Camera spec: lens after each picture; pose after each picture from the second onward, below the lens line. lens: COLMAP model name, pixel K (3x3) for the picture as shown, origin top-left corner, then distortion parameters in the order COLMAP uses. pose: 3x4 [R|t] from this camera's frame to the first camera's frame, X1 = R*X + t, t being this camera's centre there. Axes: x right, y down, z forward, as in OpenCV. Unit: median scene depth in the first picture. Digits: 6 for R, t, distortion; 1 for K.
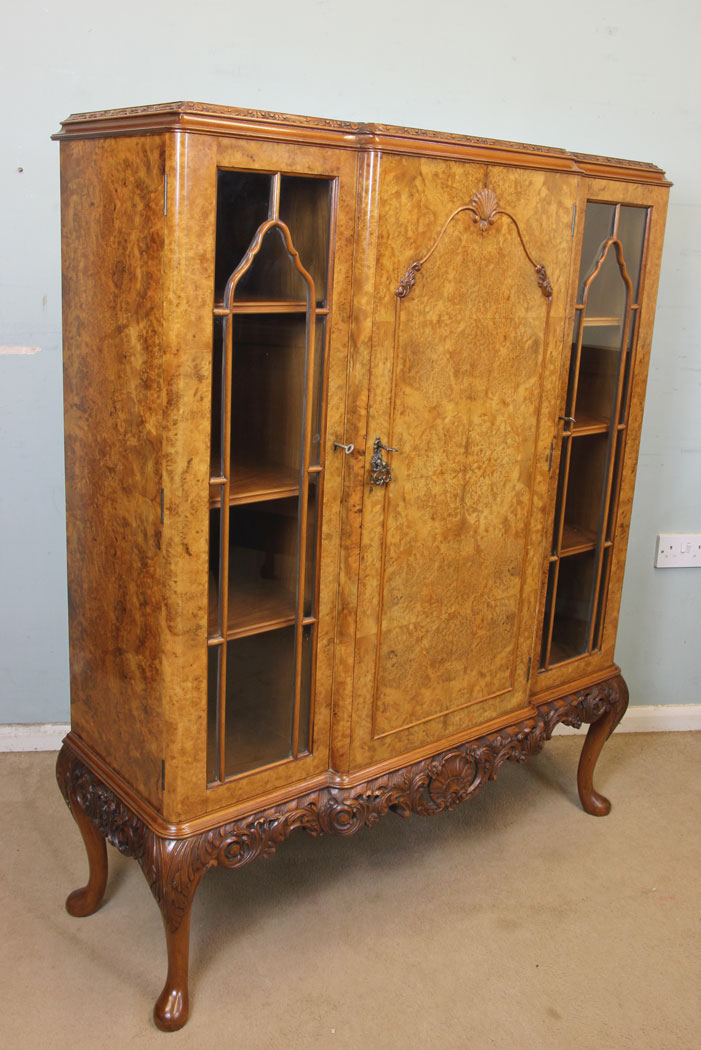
lens RADIAL K [[1019.2, 0, 356.3], [0, 1019.2, 492.9], [0, 0, 1]] dist [-0.105916, 0.158559]
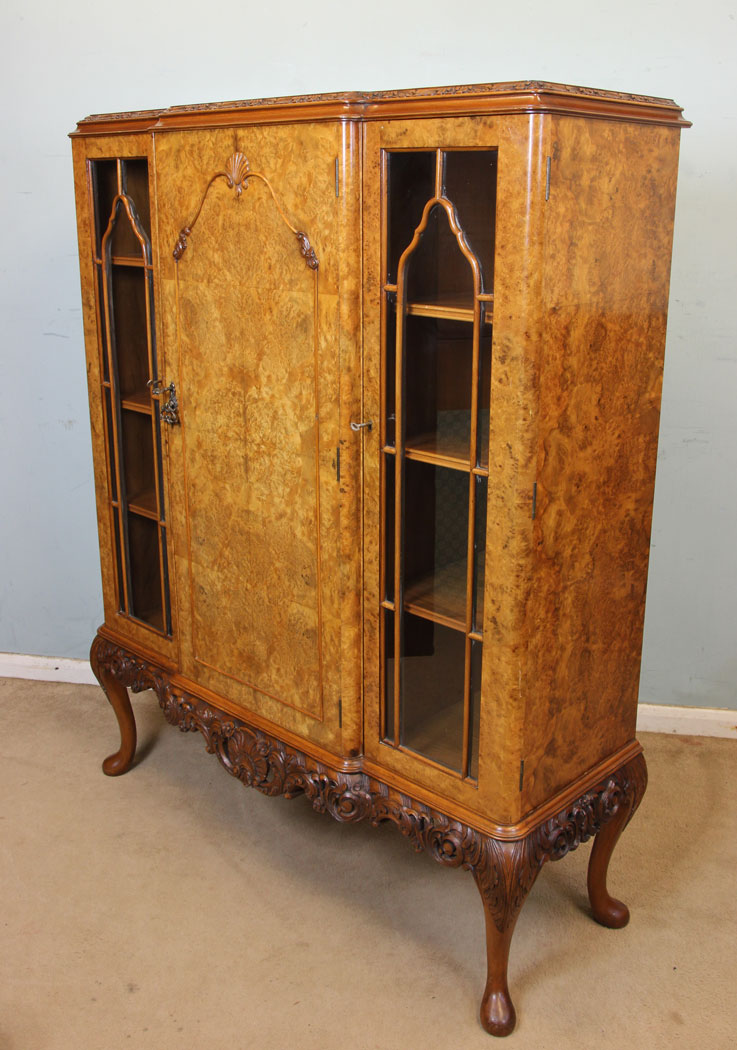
lens RADIAL K [[1039.5, 0, 398.3], [0, 1039.5, 487.1], [0, 0, 1]] dist [-0.119860, 0.284504]
pose [[0.151591, 0.224464, -0.962619, 1.146382], [-0.255562, 0.949661, 0.181197, -0.206950], [0.954834, 0.218541, 0.201325, 0.986253]]
